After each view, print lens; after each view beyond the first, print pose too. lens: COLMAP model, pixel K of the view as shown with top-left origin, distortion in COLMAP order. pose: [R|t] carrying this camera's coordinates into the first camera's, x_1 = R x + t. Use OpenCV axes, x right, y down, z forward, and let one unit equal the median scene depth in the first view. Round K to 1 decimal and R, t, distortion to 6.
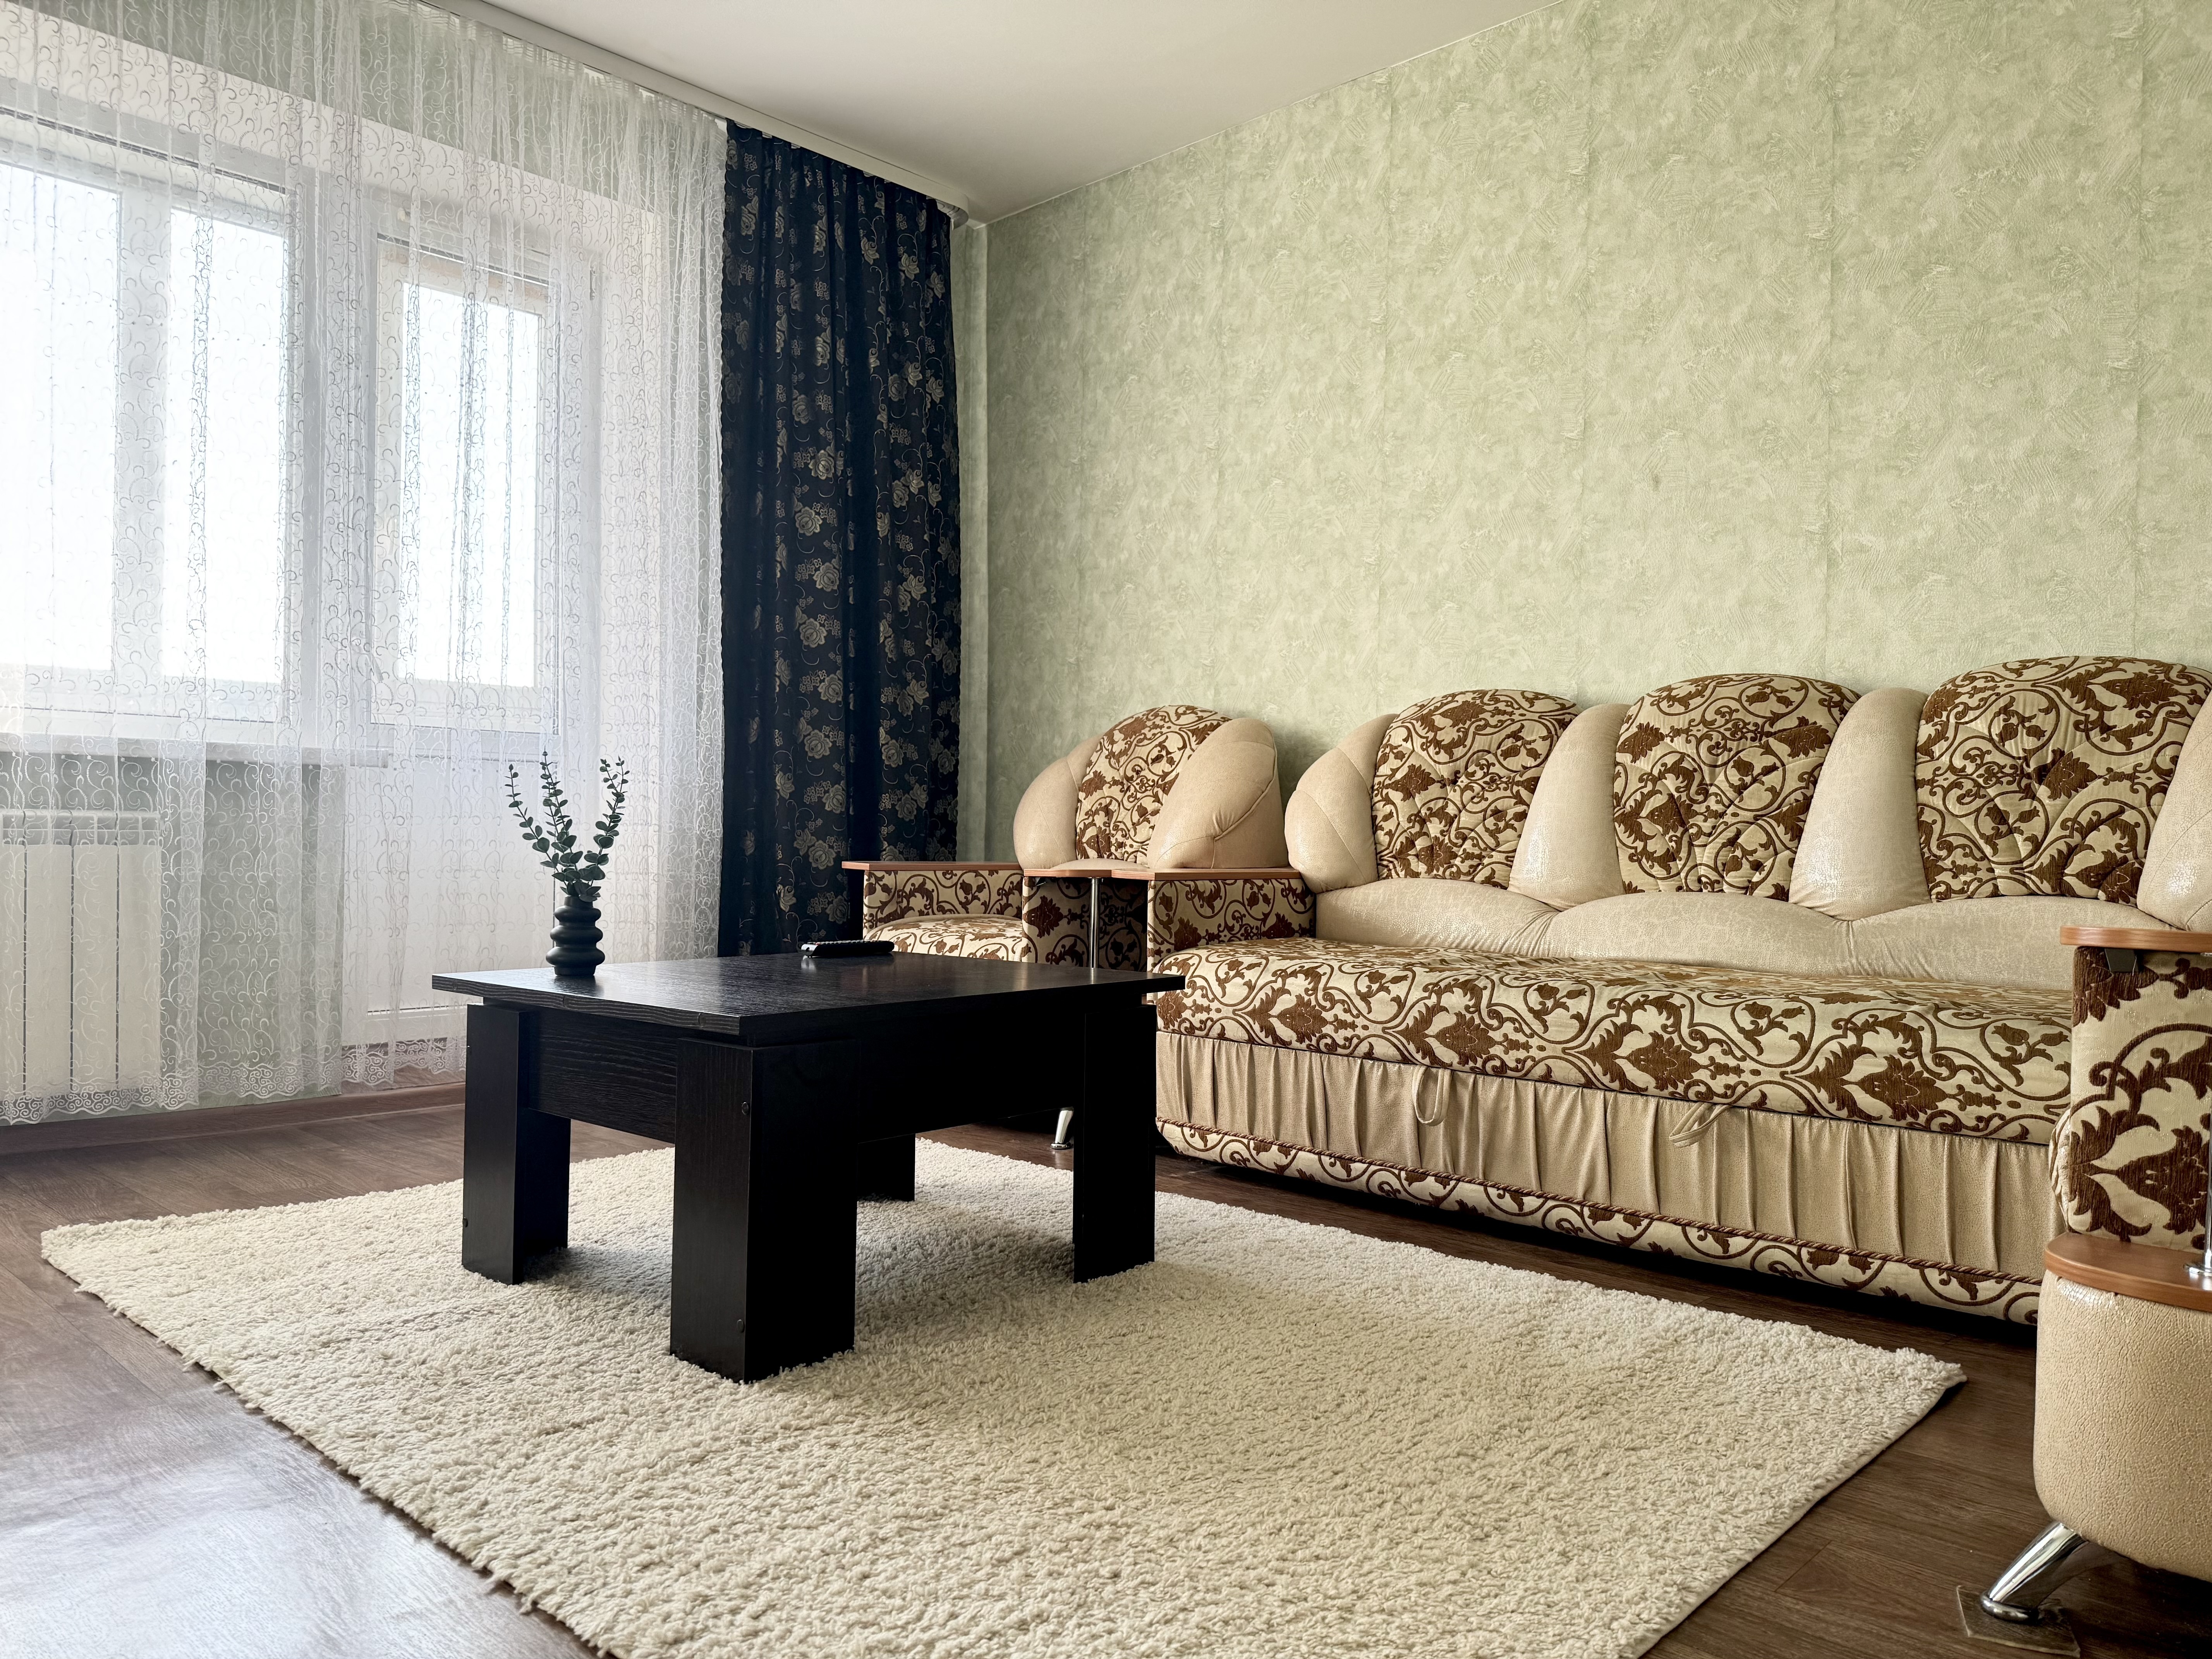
lens RADIAL K [[1538.2, 0, 1106.0], [0, 1538.2, 829.5], [0, 0, 1]] dist [0.177014, -0.253820]
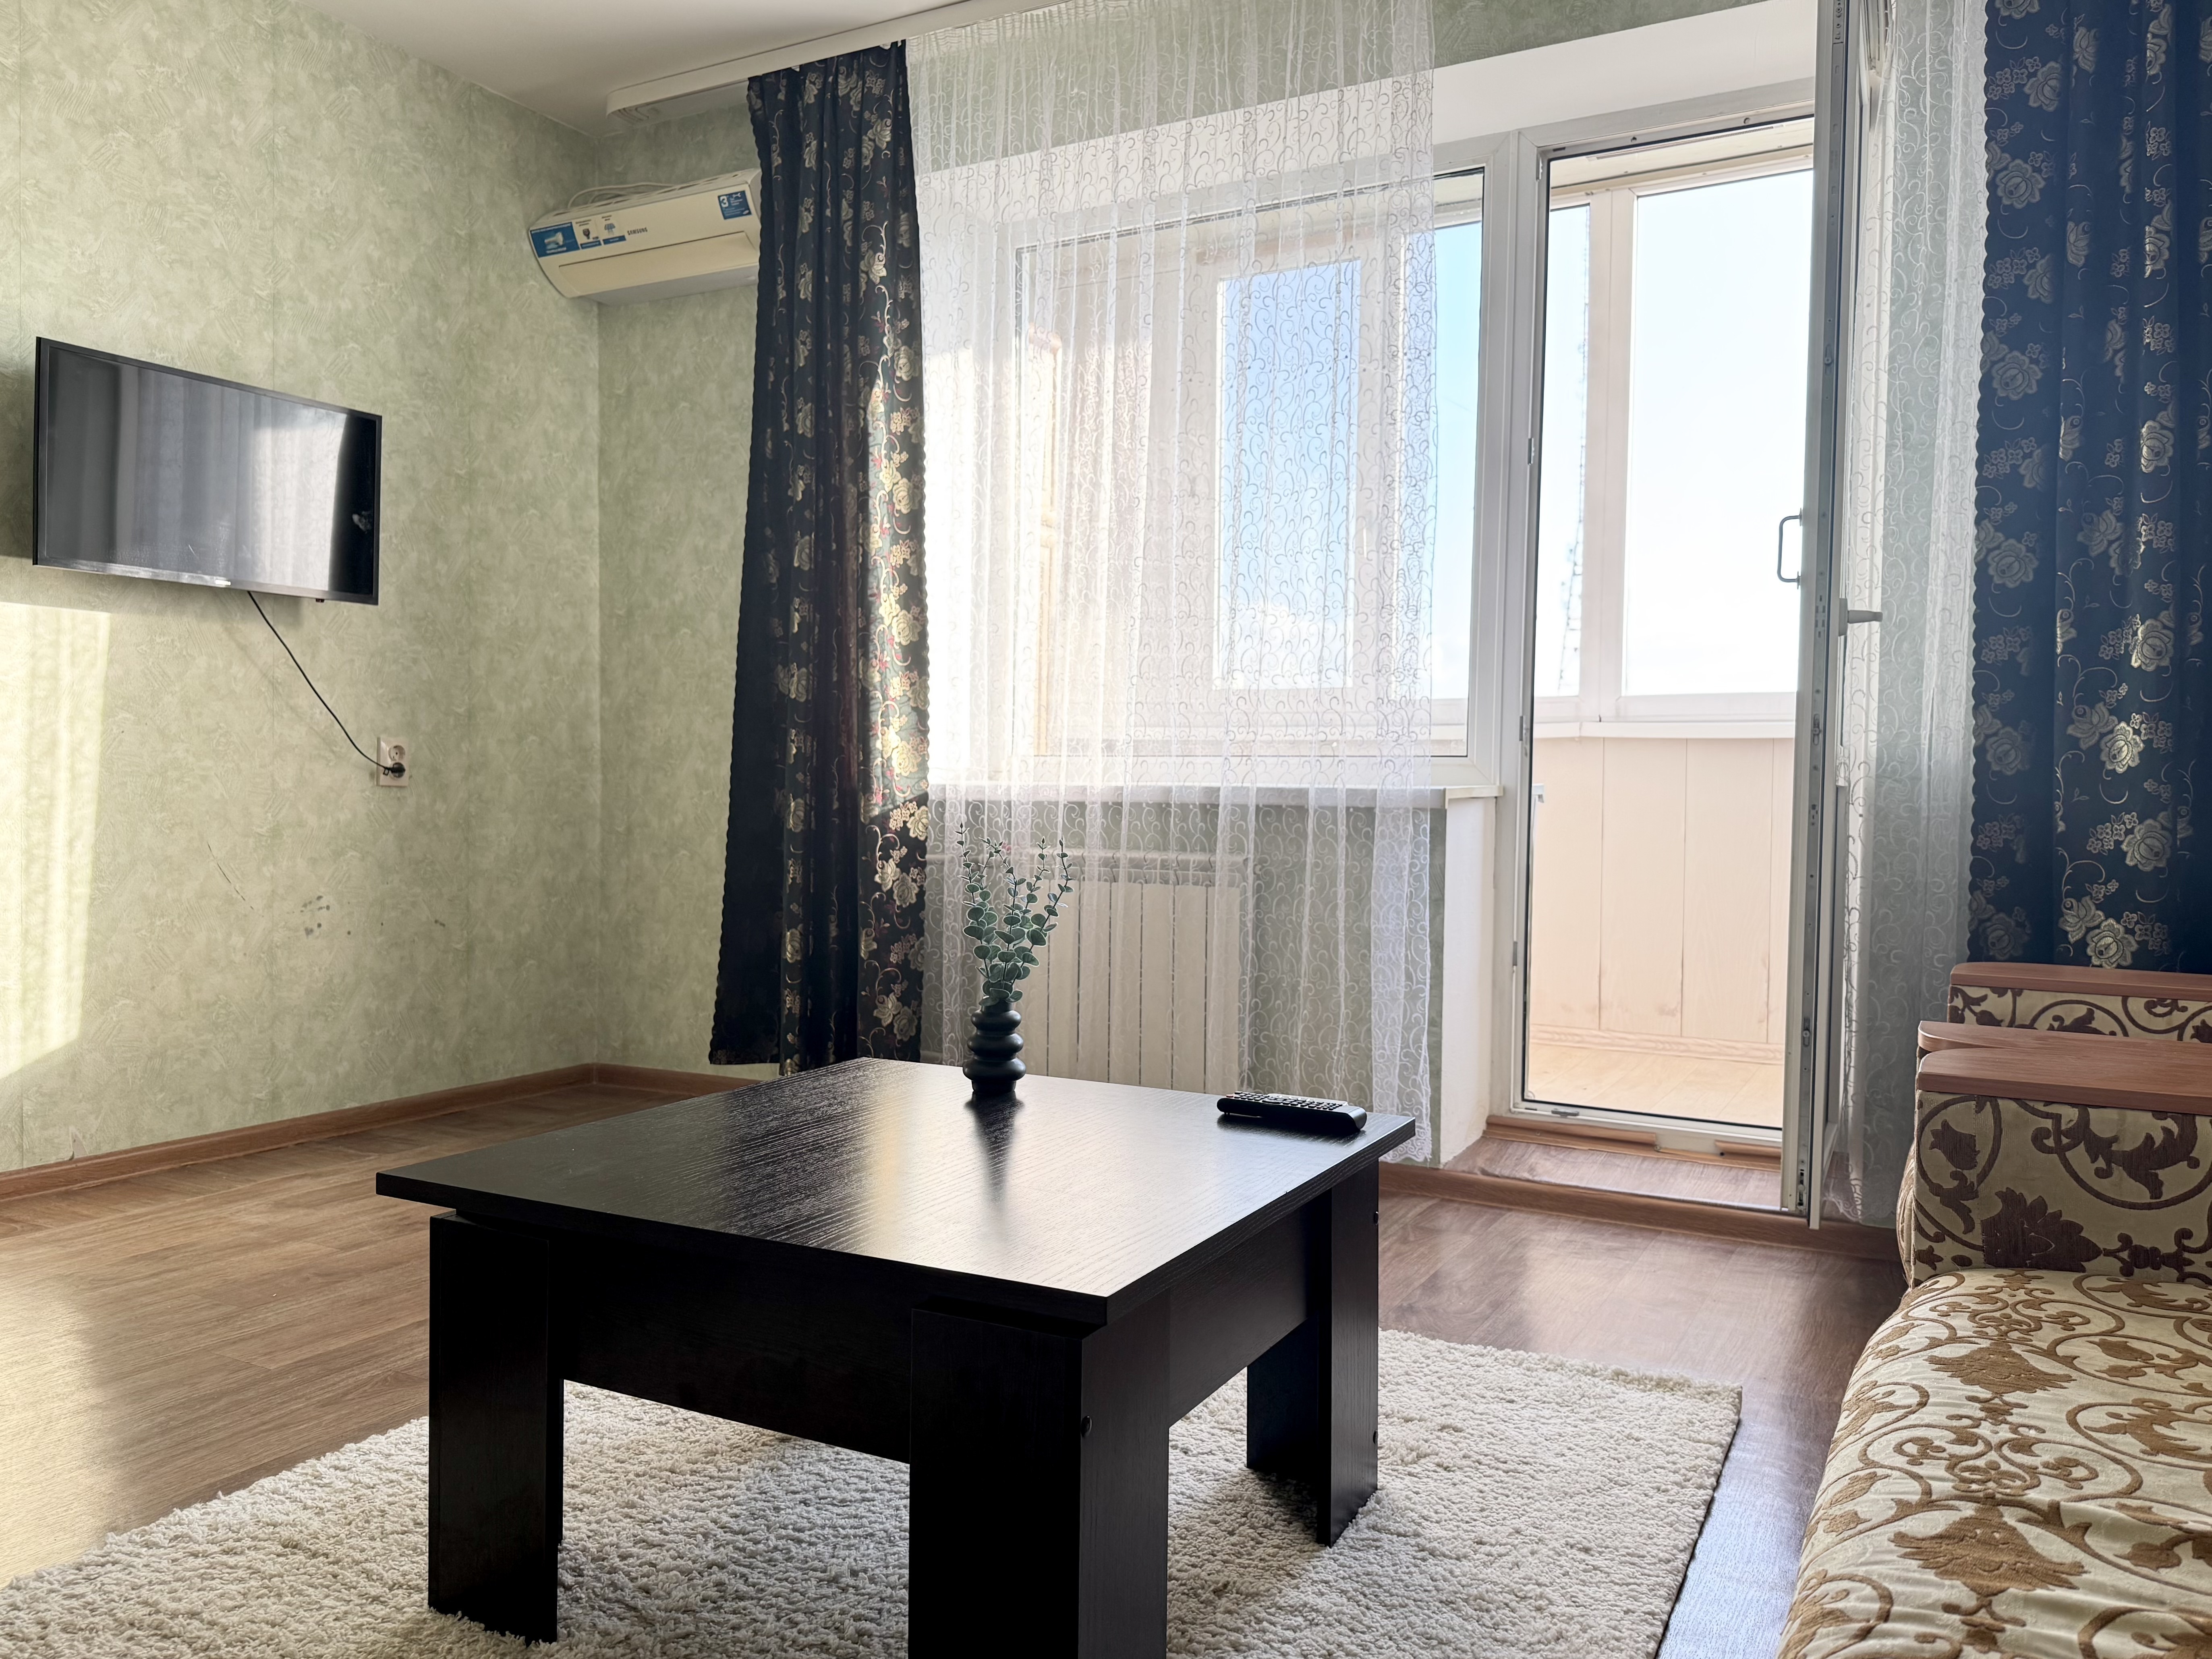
lens RADIAL K [[1628.9, 0, 1125.5], [0, 1628.9, 829.7], [0, 0, 1]] dist [0.095514, -0.154559]
pose [[0.267242, 0.019671, -0.963429, 0.438670], [-0.006358, 0.999806, 0.018650, -0.049541], [0.963608, 0.001142, 0.267315, 0.694549]]
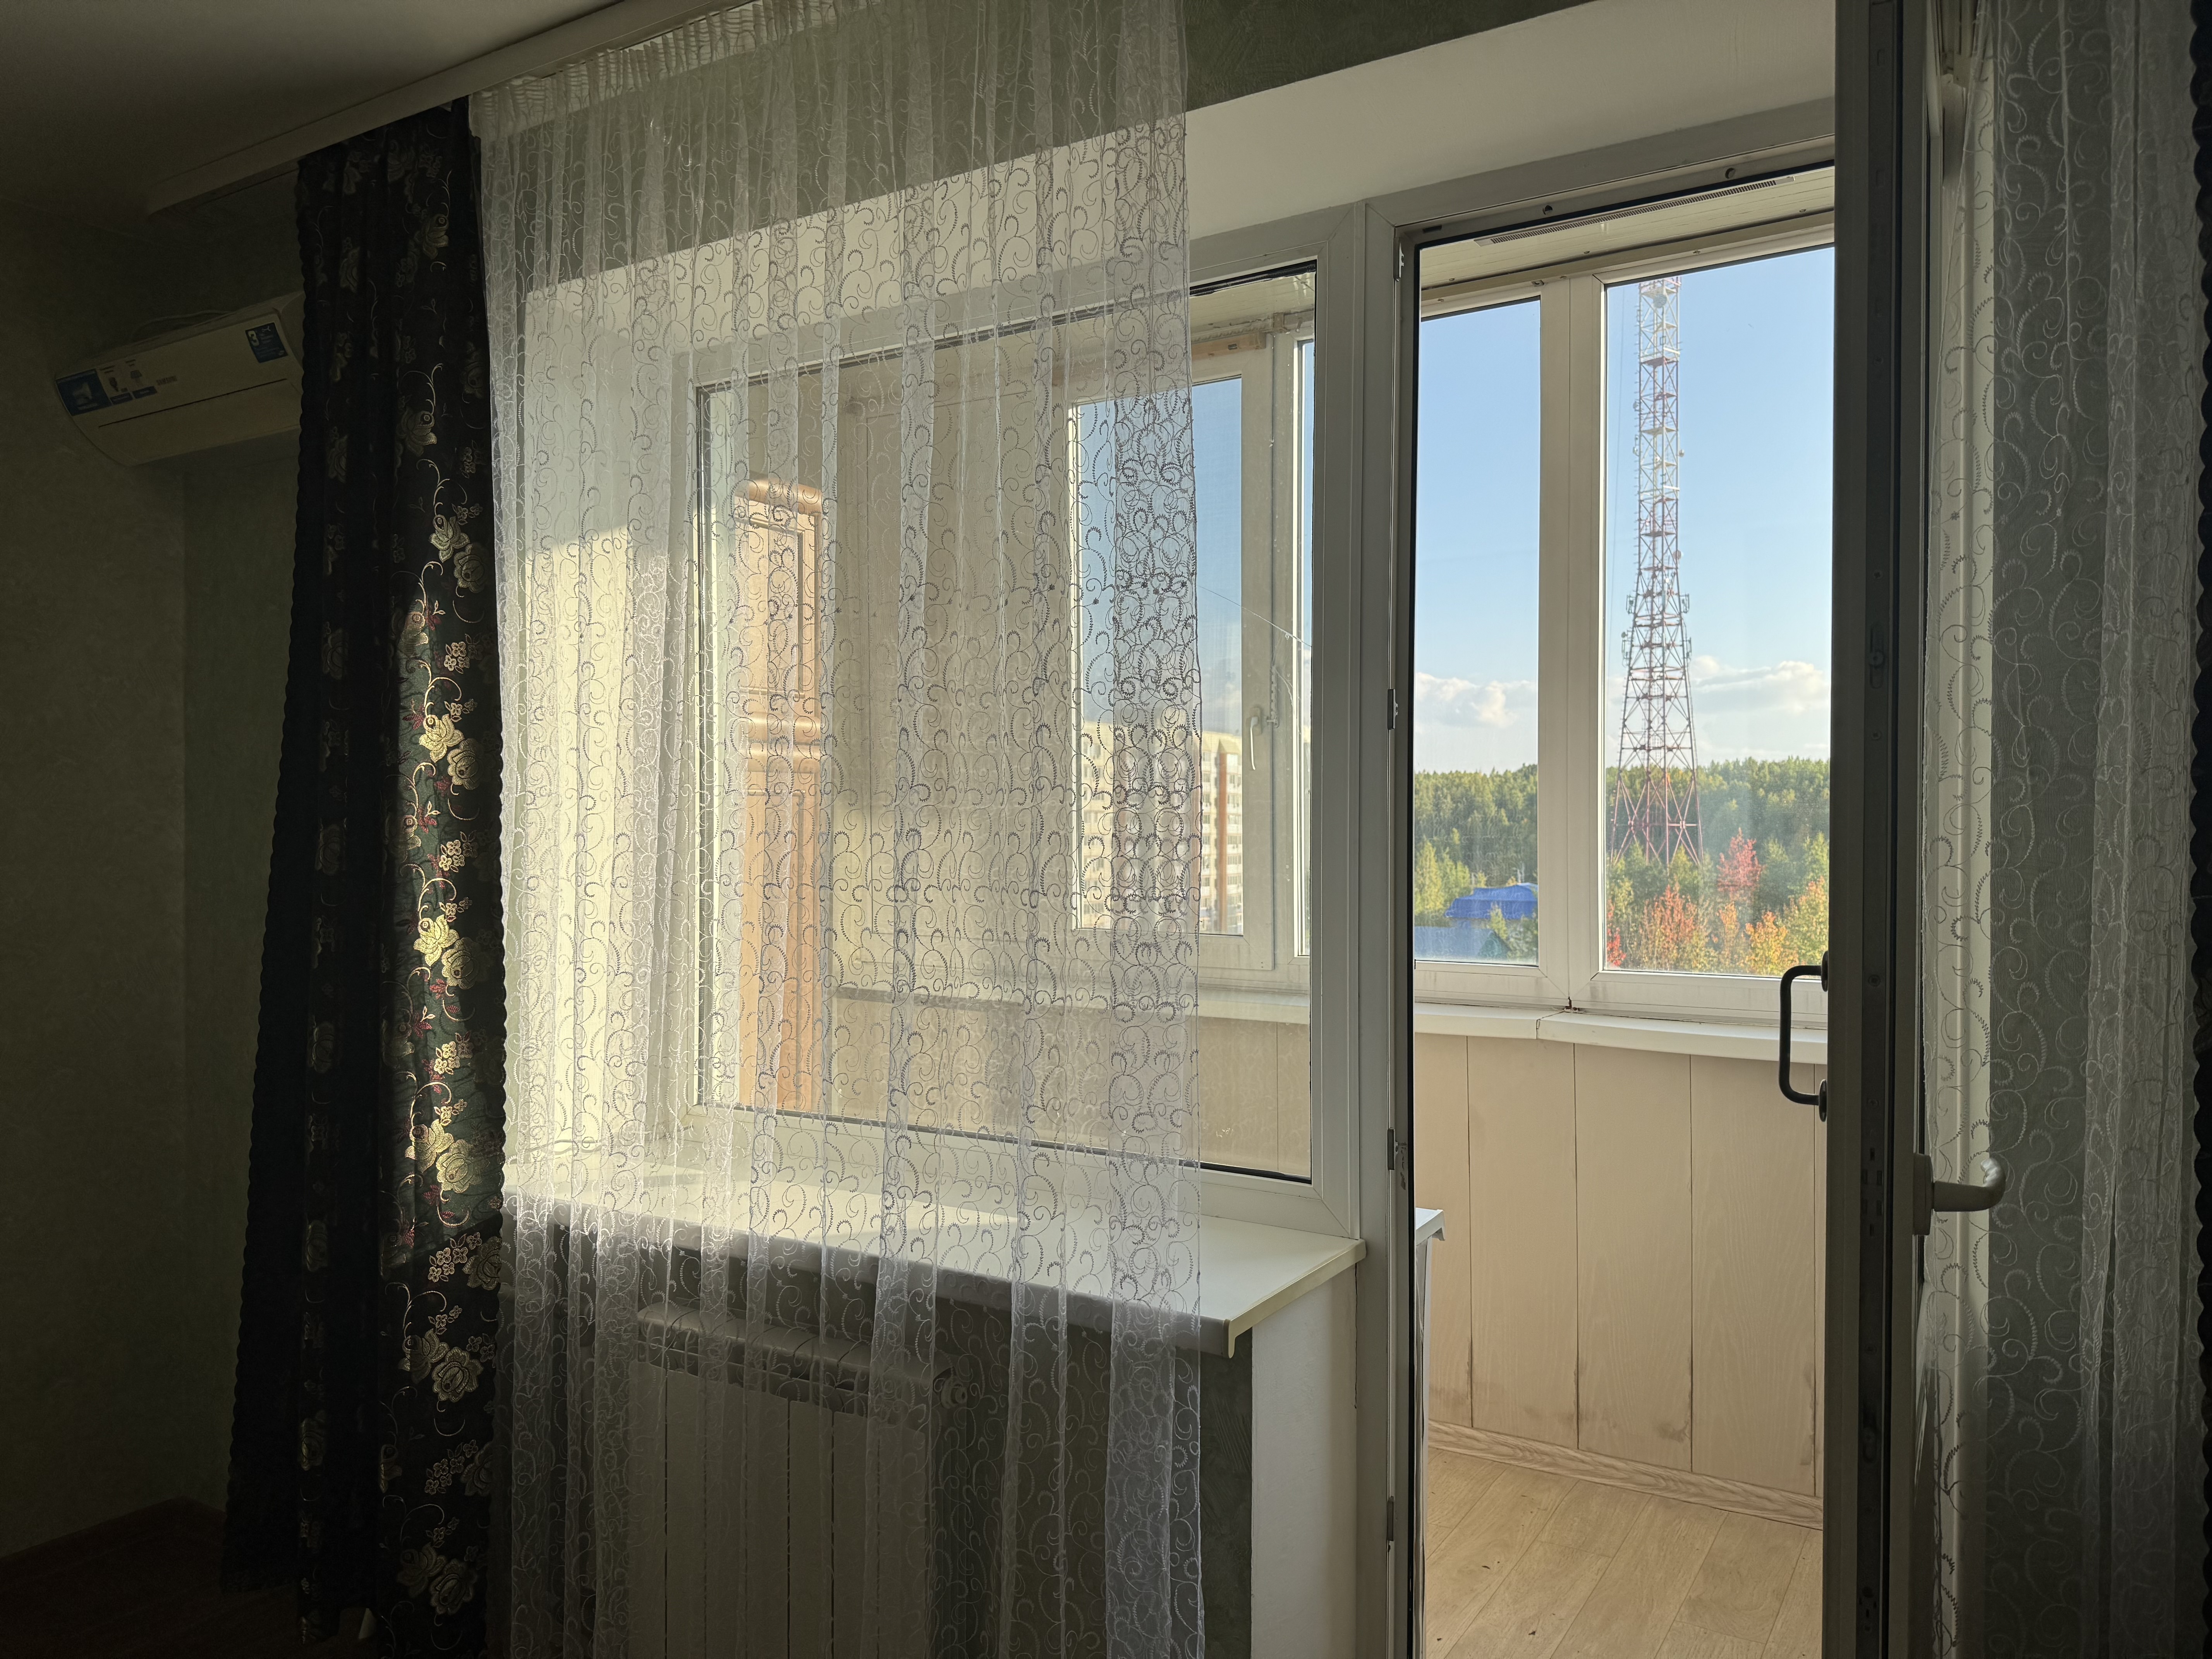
lens RADIAL K [[1582.0, 0, 1120.4], [0, 1582.0, 829.4], [0, 0, 1]] dist [0.005114, -0.003932]
pose [[0.212888, -0.010674, -0.977018, 0.037277], [0.004242, 0.999941, -0.010001, -0.238888], [0.977067, -0.002015, 0.212921, 1.018563]]
